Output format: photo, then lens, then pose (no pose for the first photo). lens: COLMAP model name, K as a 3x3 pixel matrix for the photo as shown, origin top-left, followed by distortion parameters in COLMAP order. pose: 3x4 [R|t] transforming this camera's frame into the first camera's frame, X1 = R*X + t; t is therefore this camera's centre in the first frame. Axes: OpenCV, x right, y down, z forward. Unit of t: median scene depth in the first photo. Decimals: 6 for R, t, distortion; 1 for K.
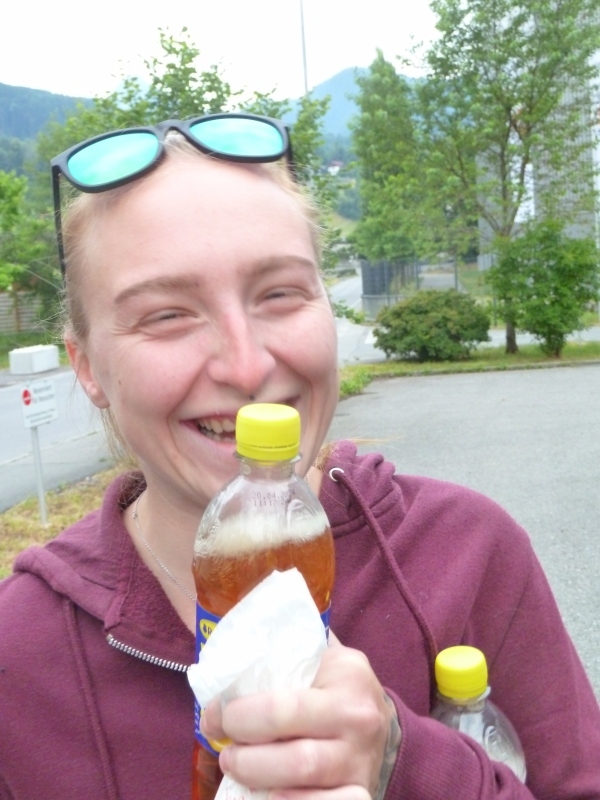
lens RADIAL K [[955.8, 0, 299.6], [0, 955.8, 398.4], [0, 0, 1]] dist [-0.028522, 0.000000]
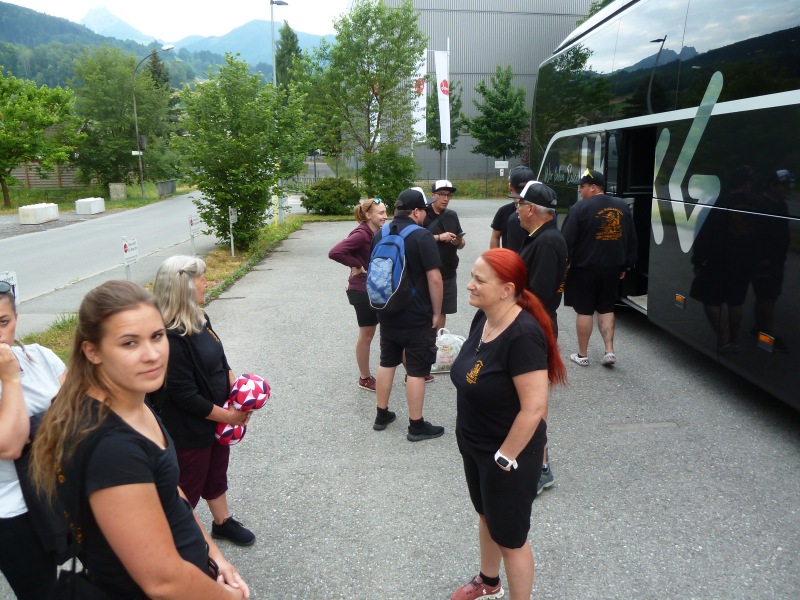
lens RADIAL K [[585.6, 0, 400.3], [0, 585.6, 302.1], [0, 0, 1]] dist [-0.003665, -0.008139]
pose [[0.958090, -0.008429, 0.286342, -0.072664], [-0.021909, 0.994484, 0.102579, 0.013251], [-0.285627, -0.104553, 0.952620, -0.206780]]
